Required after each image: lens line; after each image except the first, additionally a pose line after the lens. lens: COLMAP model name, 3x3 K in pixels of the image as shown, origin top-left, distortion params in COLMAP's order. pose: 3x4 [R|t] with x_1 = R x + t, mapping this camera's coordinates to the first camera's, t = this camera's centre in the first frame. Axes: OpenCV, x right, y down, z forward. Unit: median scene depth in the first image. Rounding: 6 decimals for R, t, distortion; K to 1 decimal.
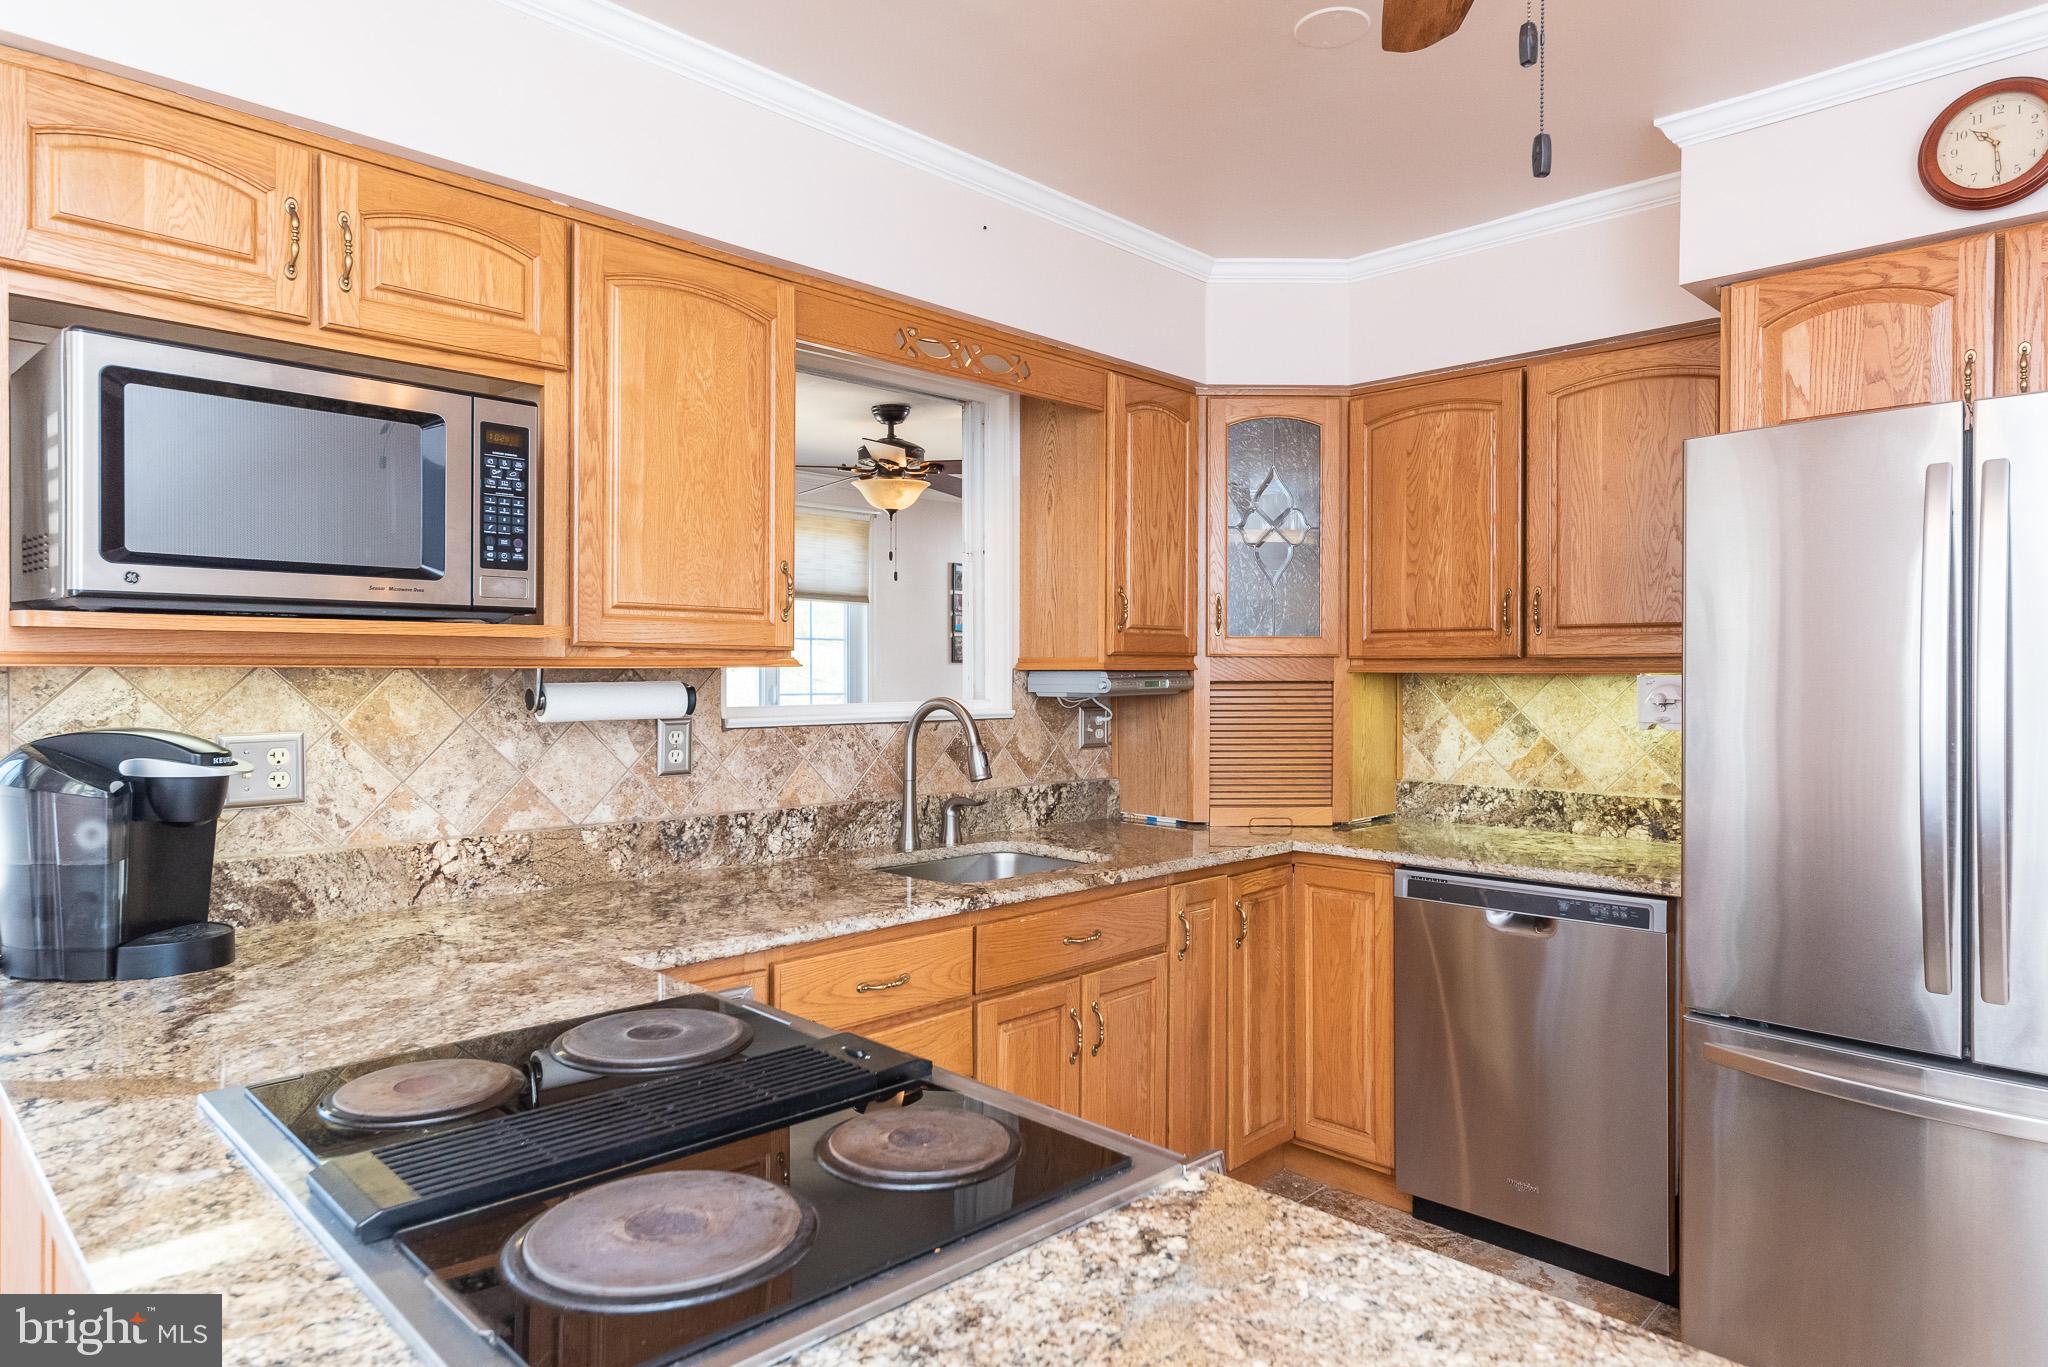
lens RADIAL K [[1237.1, 0, 997.1], [0, 1237.1, 678.8], [0, 0, 1]] dist [0.008863, -0.000360]
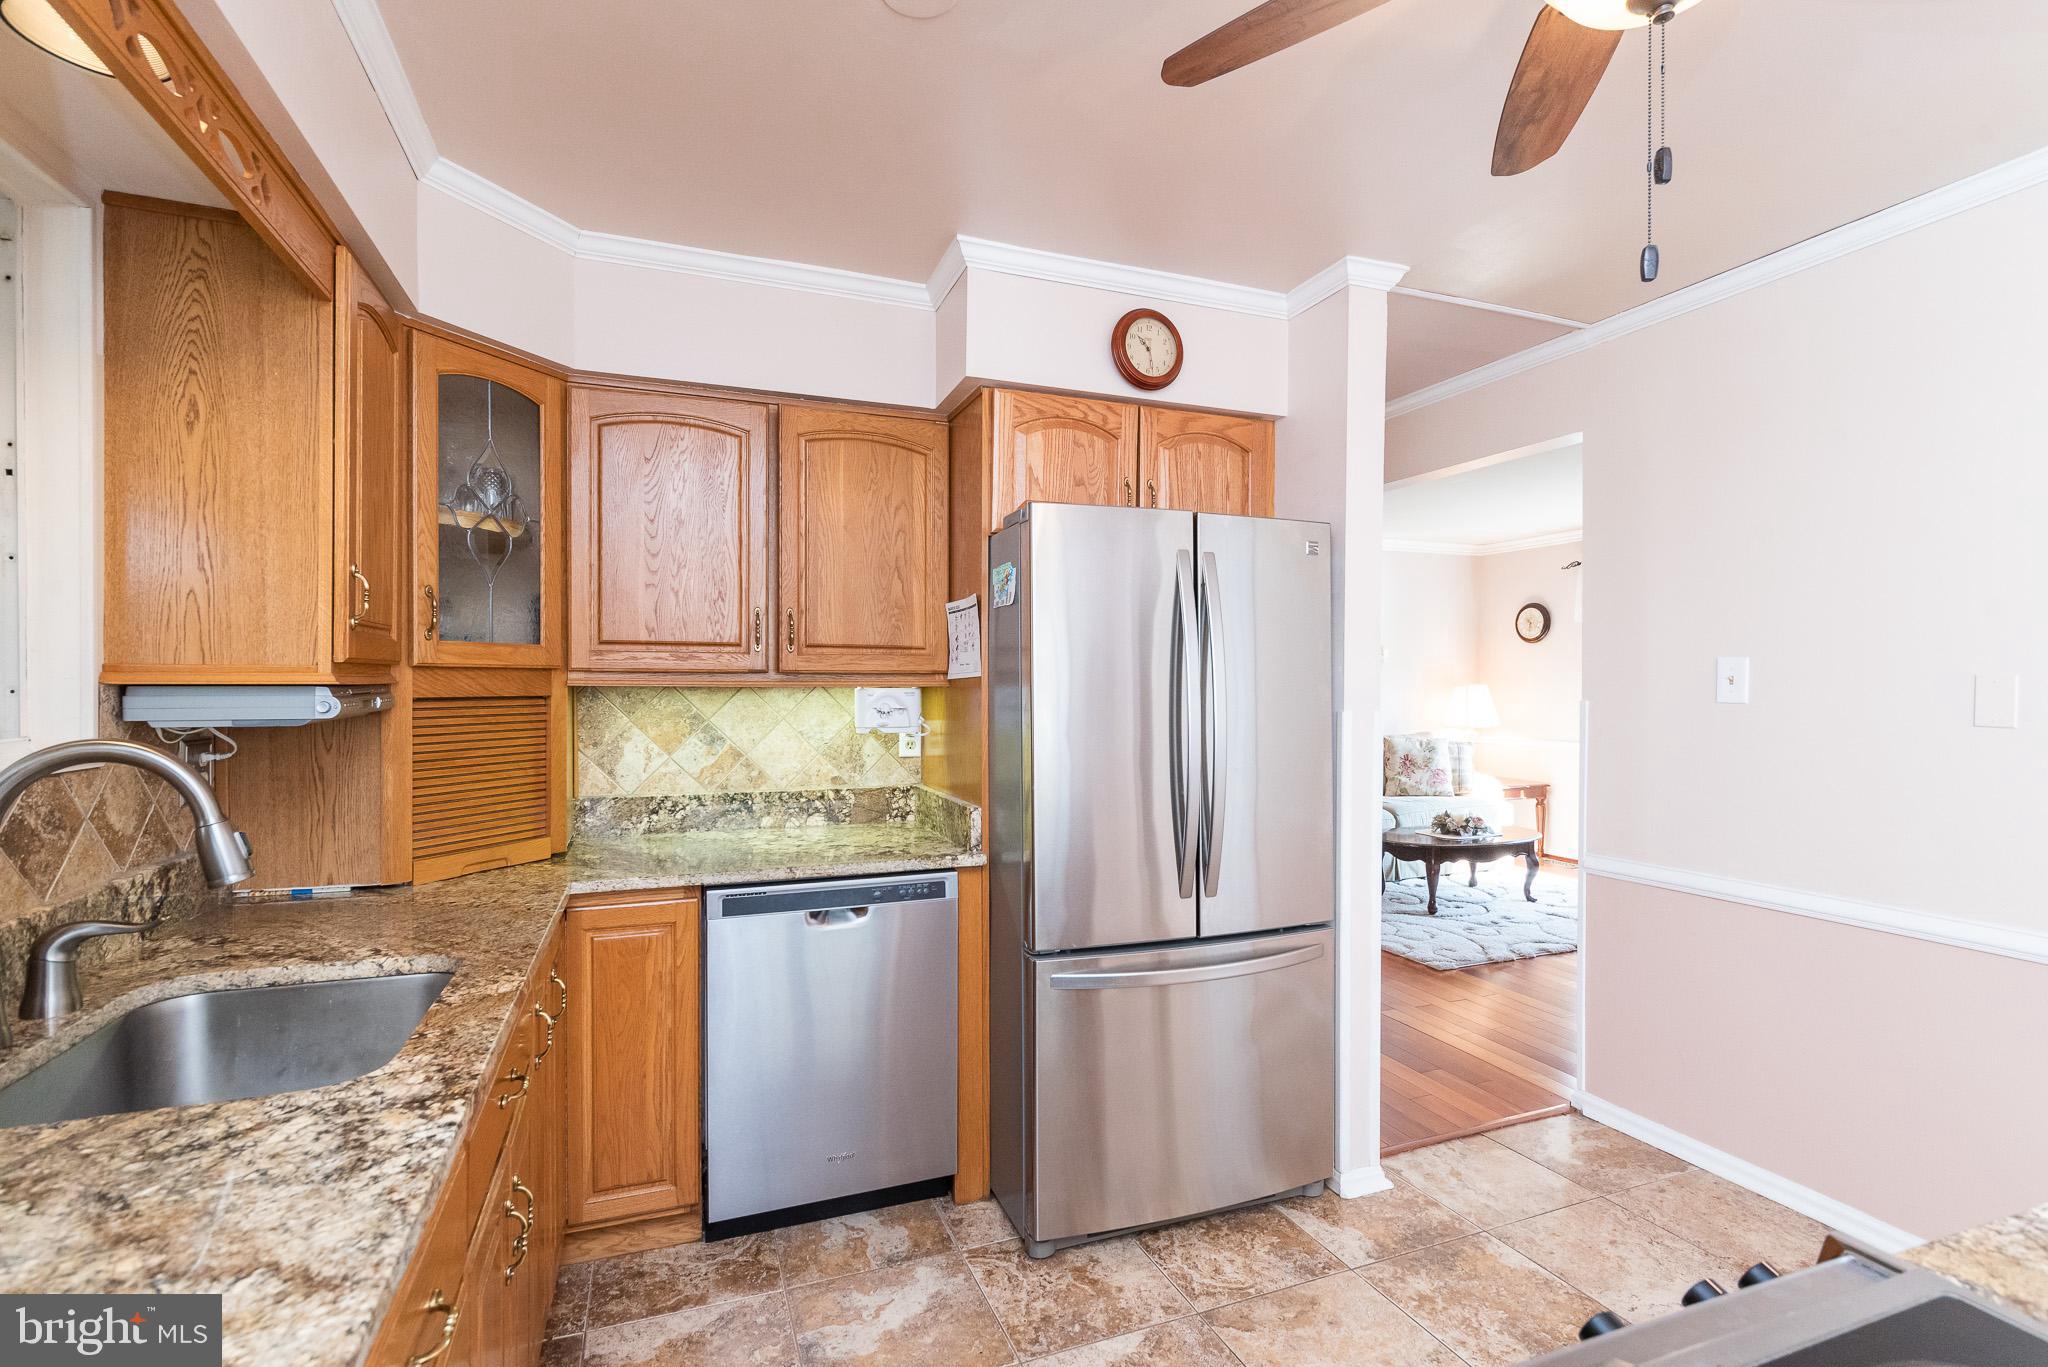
lens RADIAL K [[950.9, 0, 1048.4], [0, 950.9, 687.5], [0, 0, 1]] dist [0.002995, 0.000027]
pose [[0.394272, -0.004864, 0.918981, -0.268173], [0.003194, 0.999987, 0.003923, -0.007090], [-0.918988, 0.001389, 0.394282, 0.492142]]
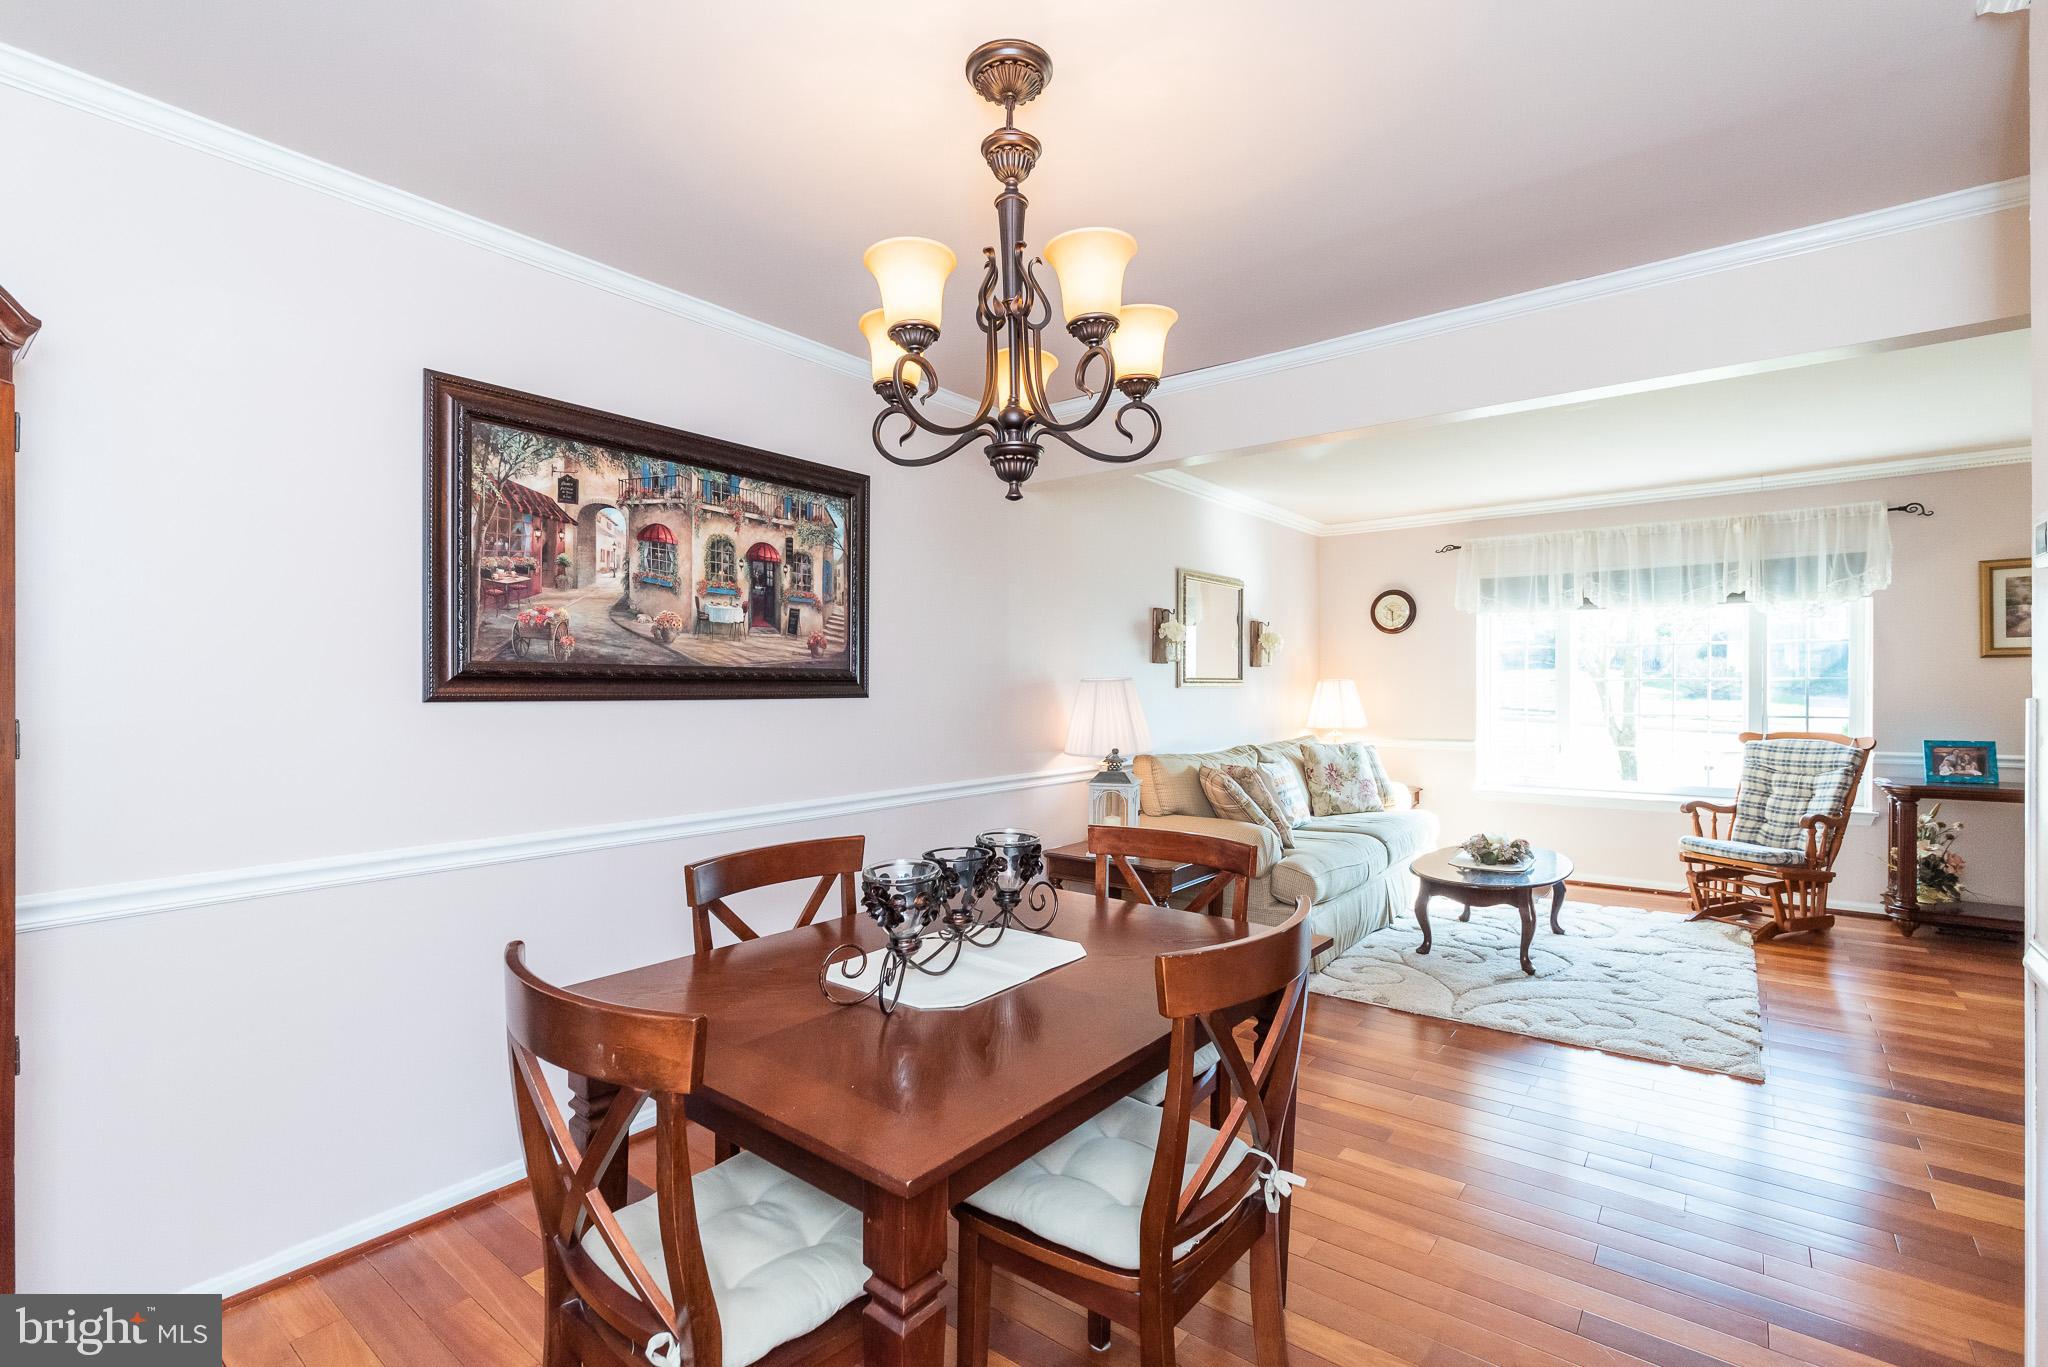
lens RADIAL K [[916.9, 0, 1028.1], [0, 916.9, 685.2], [0, 0, 1]] dist [0.001180, 0.000014]
pose [[-0.115177, -0.003601, 0.993338, 0.545351], [0.005543, 0.999976, 0.004267, -0.002305], [-0.993329, 0.005998, -0.115155, 1.591619]]
